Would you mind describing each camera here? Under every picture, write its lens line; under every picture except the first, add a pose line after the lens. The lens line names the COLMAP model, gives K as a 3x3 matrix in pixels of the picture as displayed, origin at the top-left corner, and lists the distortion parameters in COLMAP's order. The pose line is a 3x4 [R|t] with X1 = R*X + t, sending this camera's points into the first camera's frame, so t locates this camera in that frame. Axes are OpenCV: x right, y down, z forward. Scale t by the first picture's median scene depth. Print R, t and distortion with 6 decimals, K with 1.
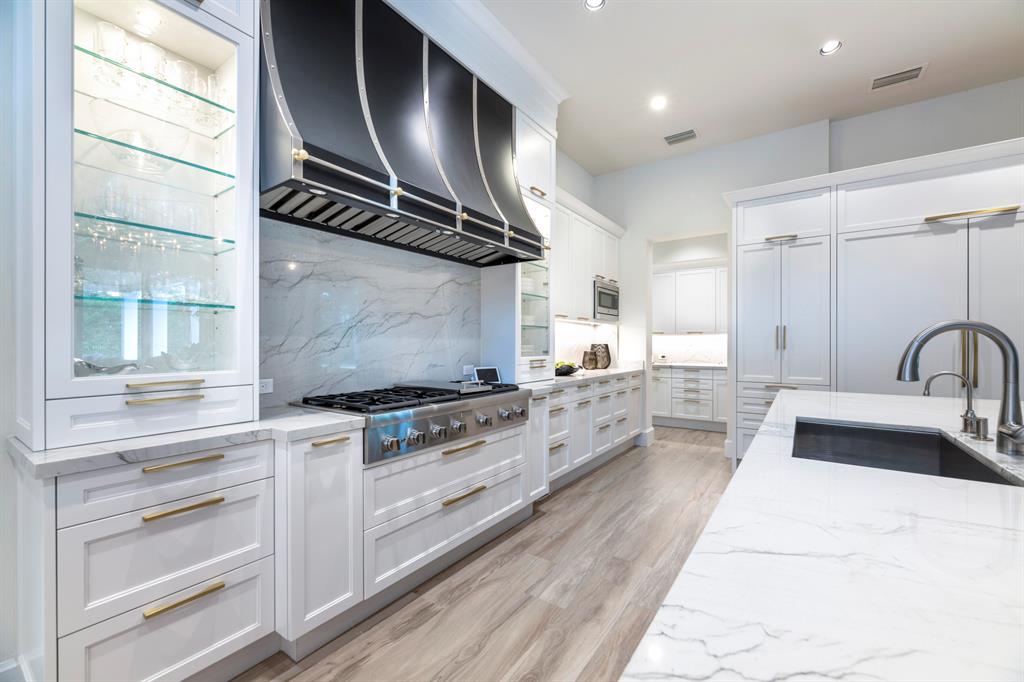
lens RADIAL K [[415.7, 0, 510.5], [0, 415.7, 342.6], [0, 0, 1]] dist [0.007218, -0.000934]
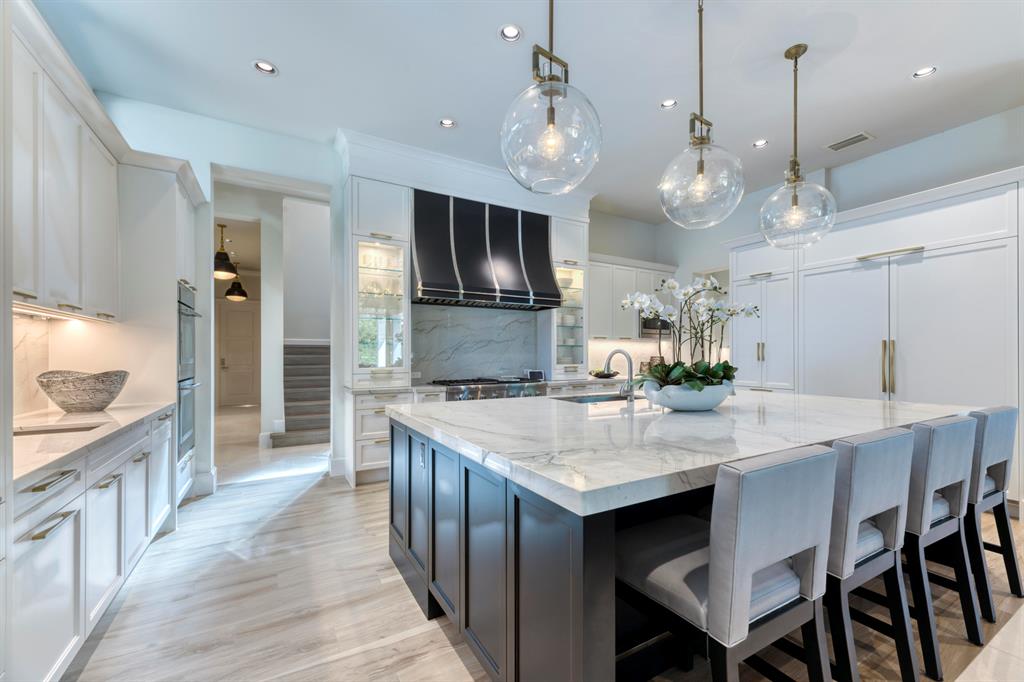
lens RADIAL K [[415.7, 0, 513.2], [0, 415.7, 350.6], [0, 0, 1]] dist [0.007218, -0.000934]
pose [[0.904802, -0.005651, -0.425794, 0.606943], [0.002788, 0.999969, -0.007347, -0.009930], [0.425822, 0.005461, 0.904790, -0.606118]]
